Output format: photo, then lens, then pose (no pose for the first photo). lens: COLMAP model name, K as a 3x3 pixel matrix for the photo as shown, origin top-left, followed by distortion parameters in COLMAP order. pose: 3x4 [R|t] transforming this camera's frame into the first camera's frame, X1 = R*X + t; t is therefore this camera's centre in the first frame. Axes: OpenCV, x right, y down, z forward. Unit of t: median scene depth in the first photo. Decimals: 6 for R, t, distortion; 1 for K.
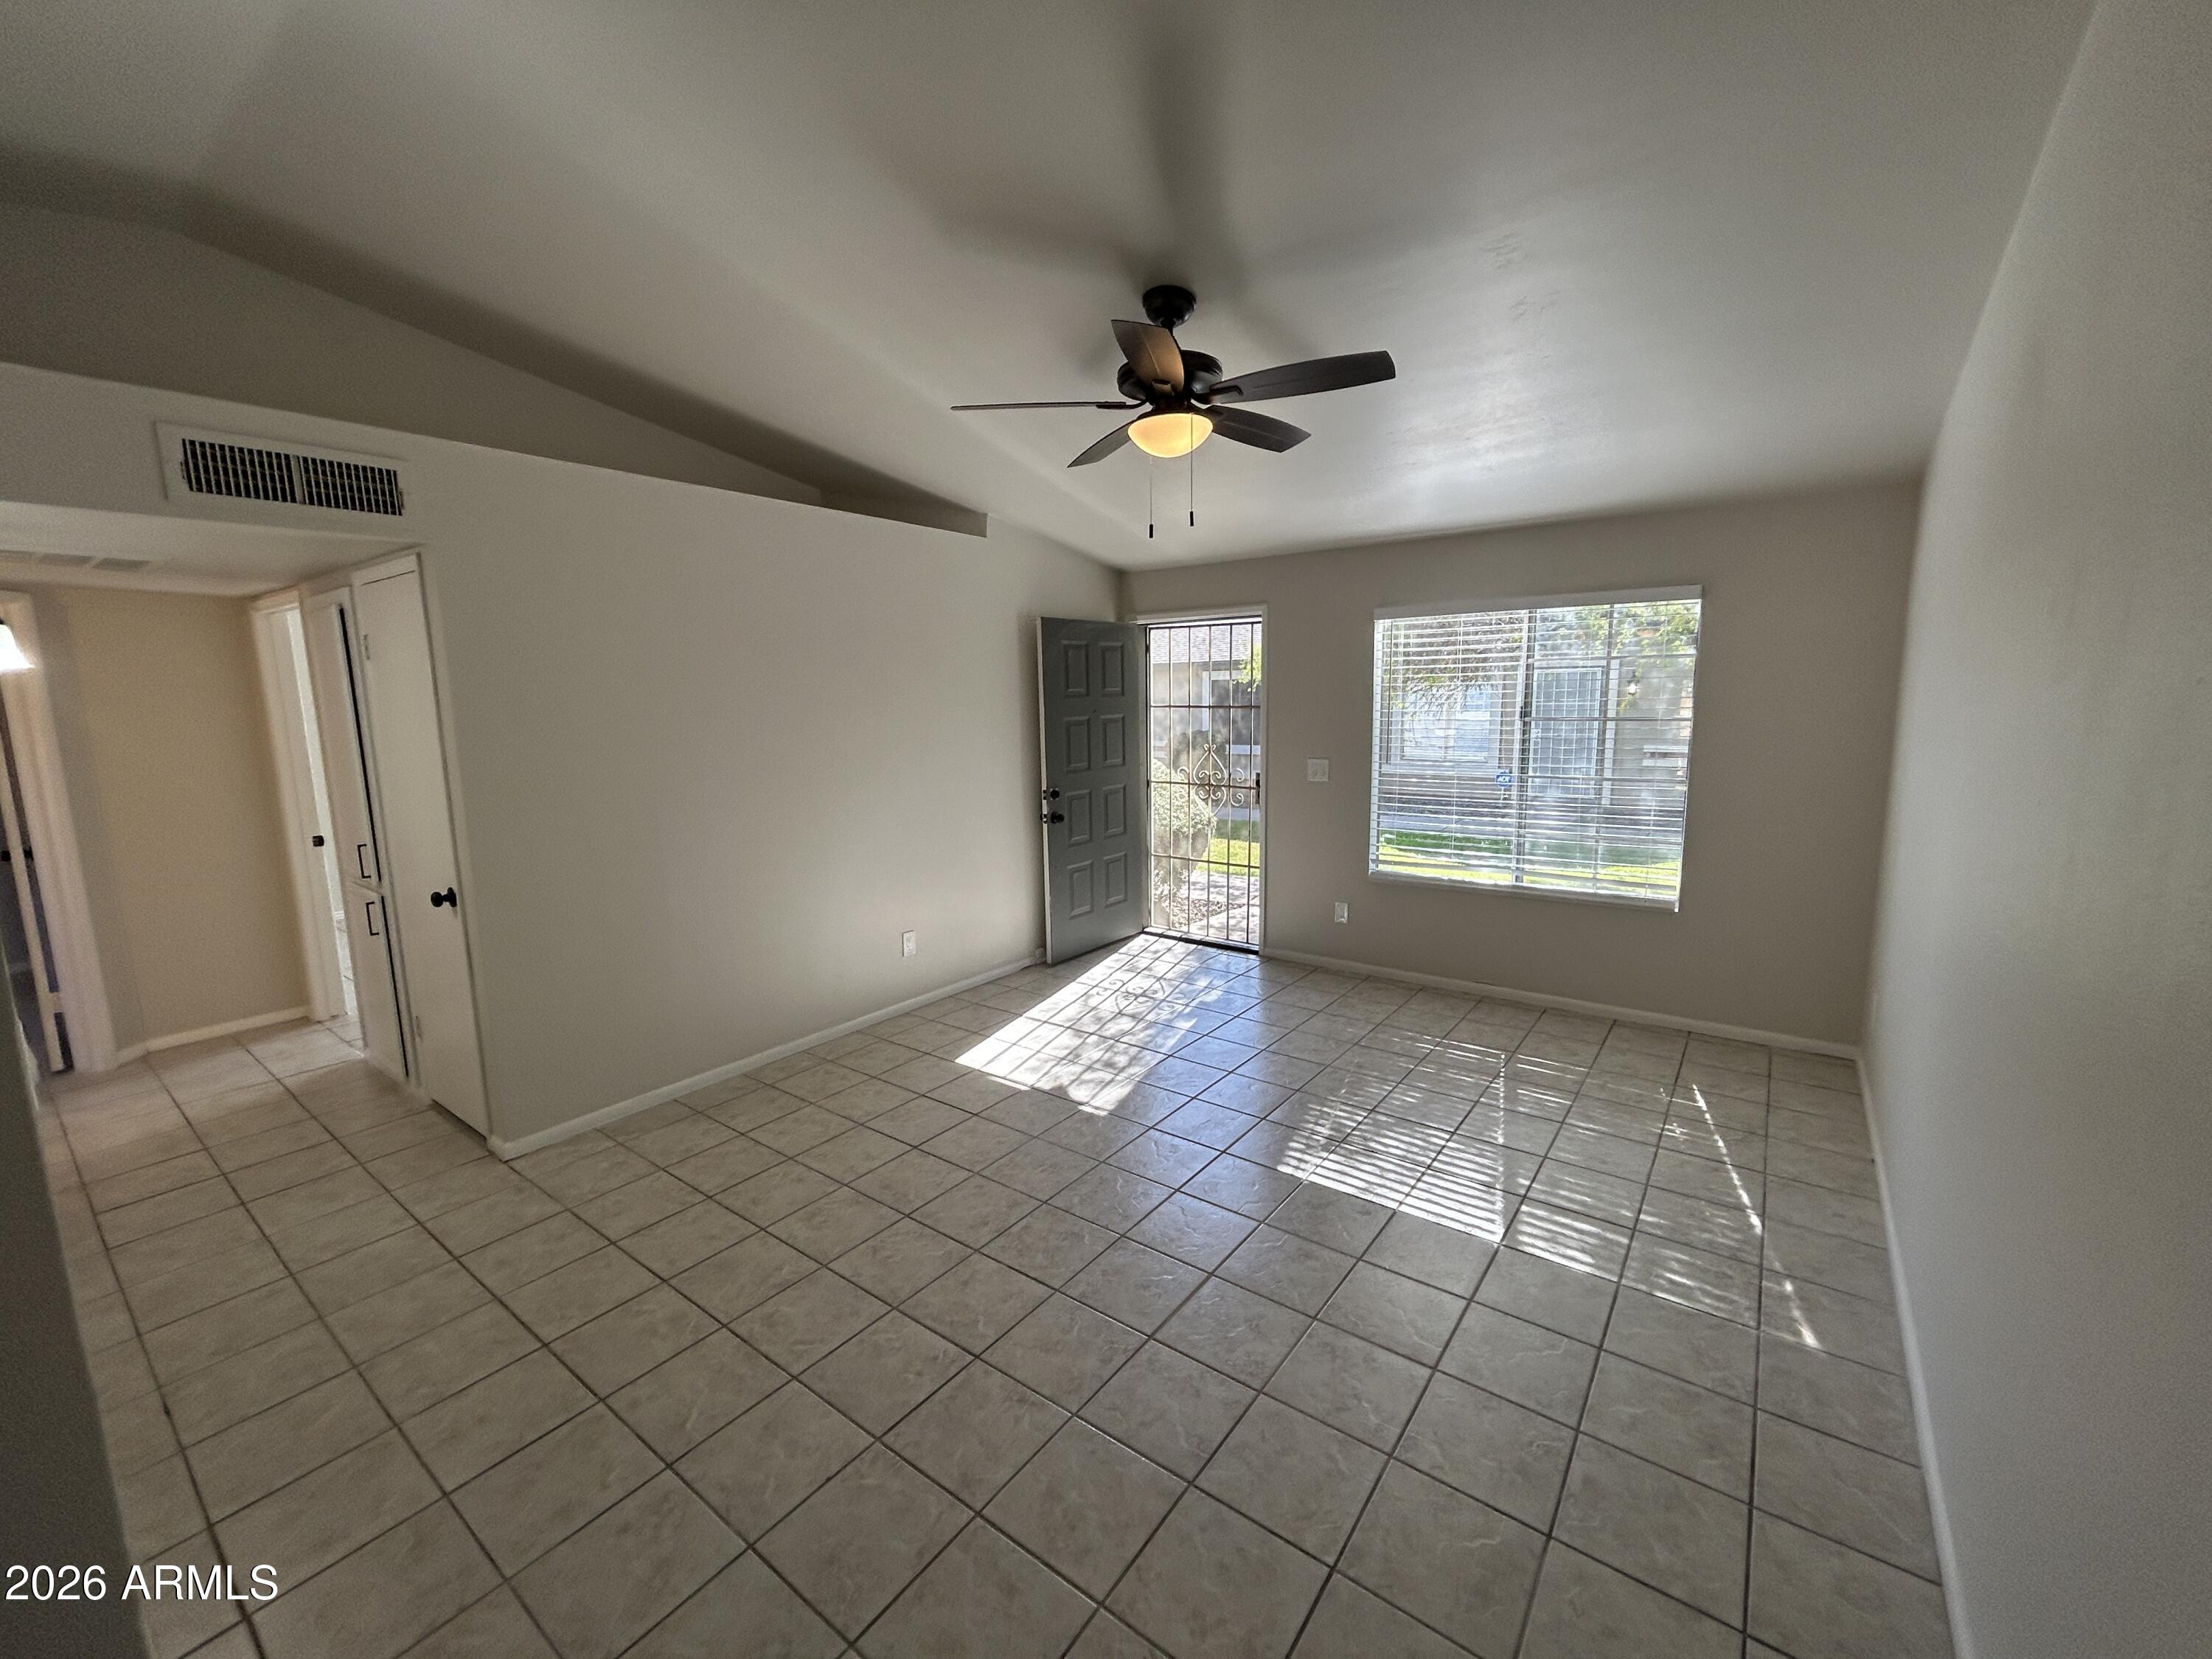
lens RADIAL K [[896.0, 0, 1101.2], [0, 896.0, 828.5], [0, 0, 1]] dist [-0.004522, -0.000401]
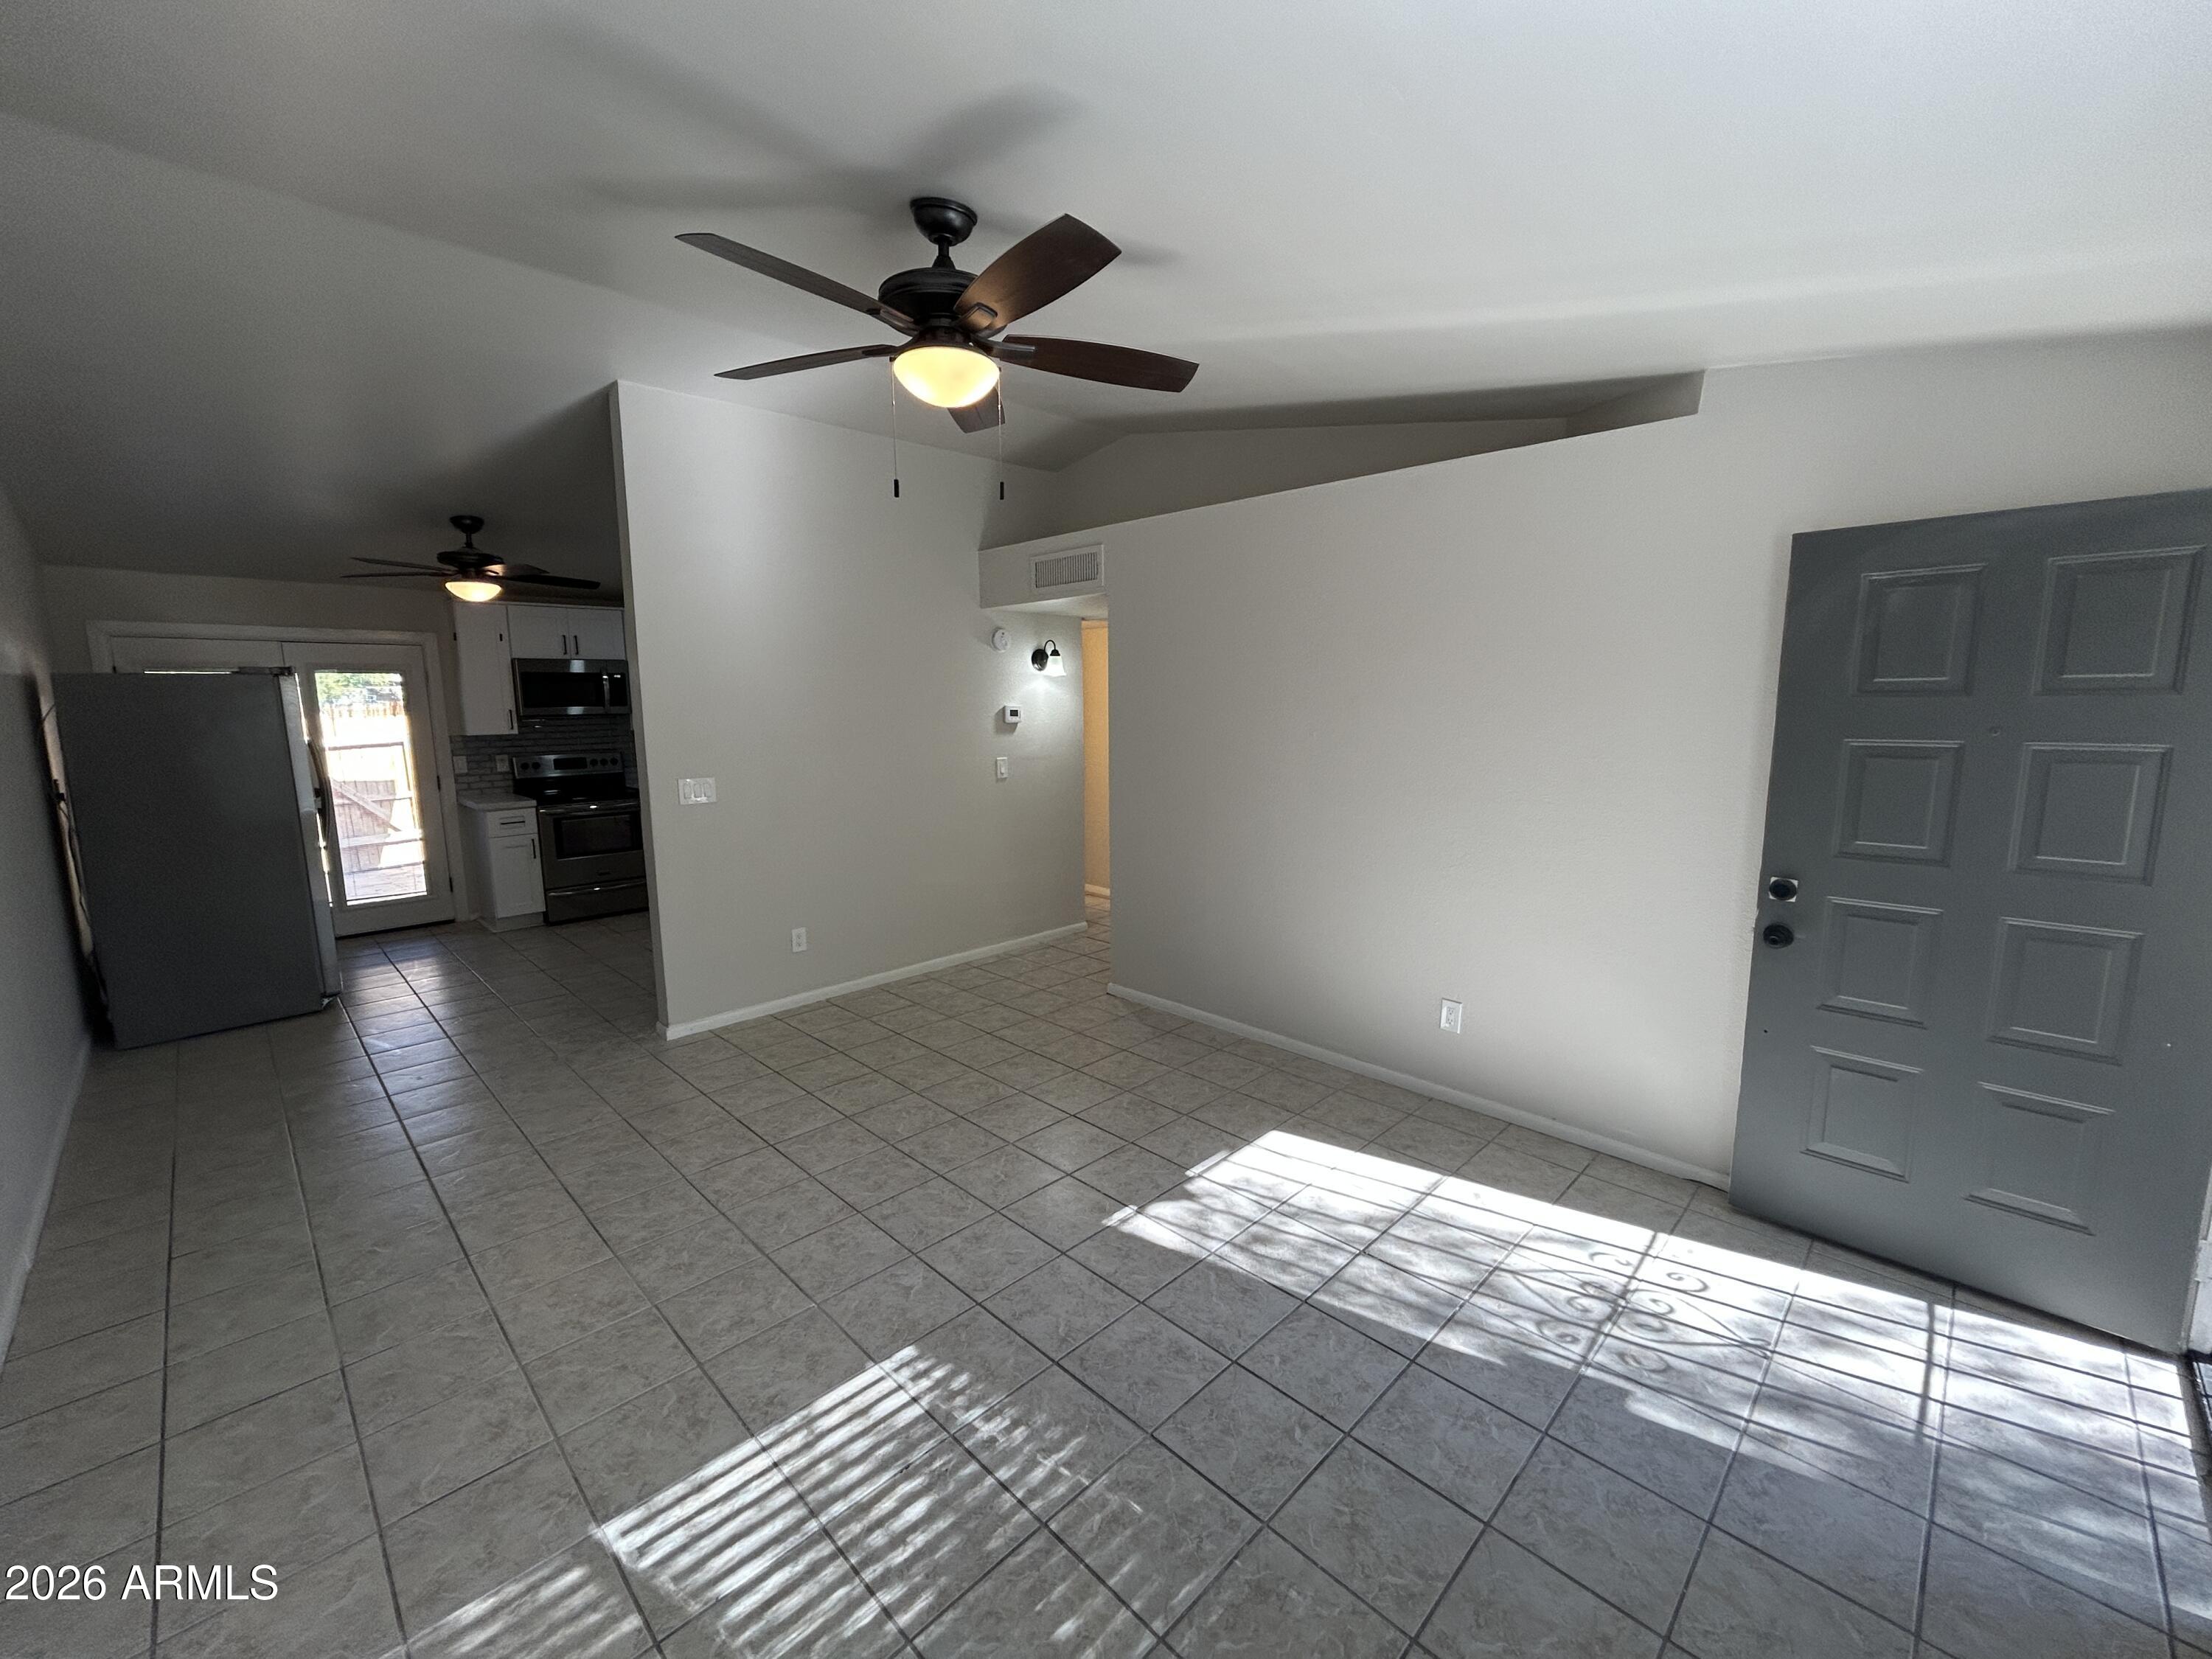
lens RADIAL K [[896.0, 0, 1101.2], [0, 896.0, 828.5], [0, 0, 1]] dist [-0.004522, -0.000401]
pose [[-0.143284, 0.165642, -0.975721, 0.612237], [-0.133796, 0.973601, 0.184930, -0.143386], [0.980596, 0.157045, -0.117339, 0.874352]]
